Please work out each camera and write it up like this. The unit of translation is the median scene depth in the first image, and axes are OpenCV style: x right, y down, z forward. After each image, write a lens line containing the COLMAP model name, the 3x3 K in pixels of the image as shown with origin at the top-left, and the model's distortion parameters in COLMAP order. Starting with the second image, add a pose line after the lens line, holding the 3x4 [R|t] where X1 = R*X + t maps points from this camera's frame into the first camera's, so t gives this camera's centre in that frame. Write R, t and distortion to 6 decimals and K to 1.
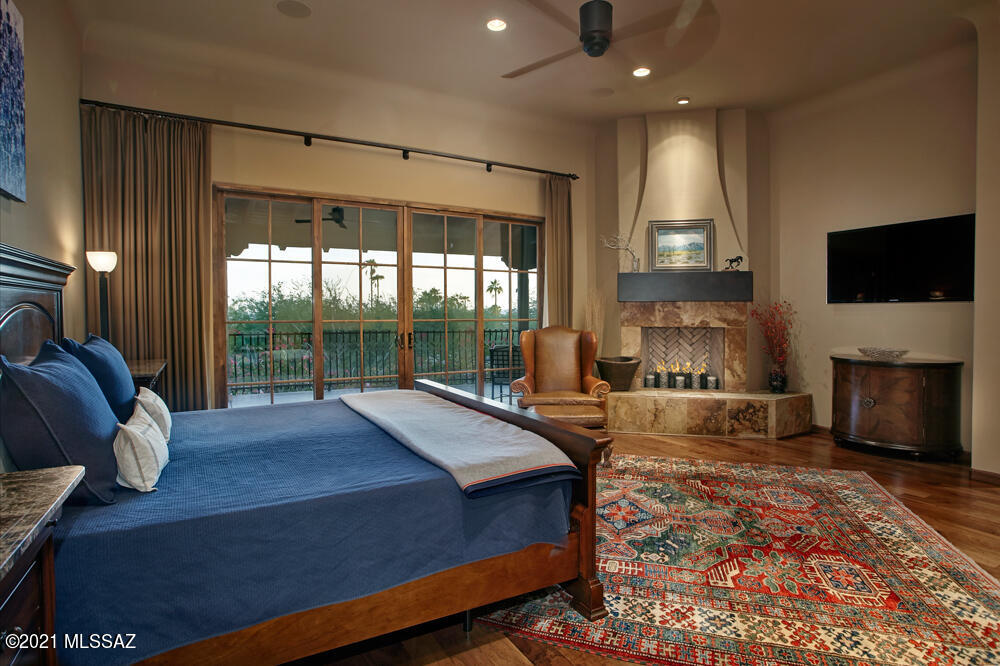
lens RADIAL K [[515.4, 0, 501.7], [0, 515.4, 329.3], [0, 0, 1]] dist [-0.051974, 0.012450]
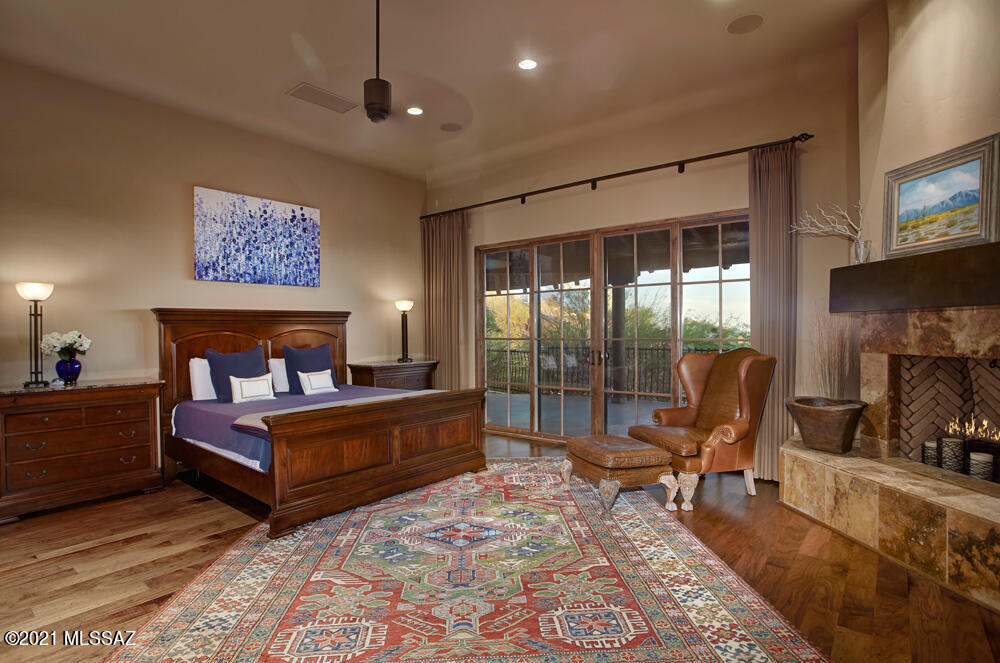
lens RADIAL K [[515.4, 0, 510.7], [0, 515.4, 335.1], [0, 0, 1]] dist [-0.051974, 0.012450]
pose [[0.364798, 0.001512, -0.931085, 0.677681], [-0.021655, 0.999742, -0.006861, -0.013830], [0.930835, 0.022665, 0.364737, 0.403175]]
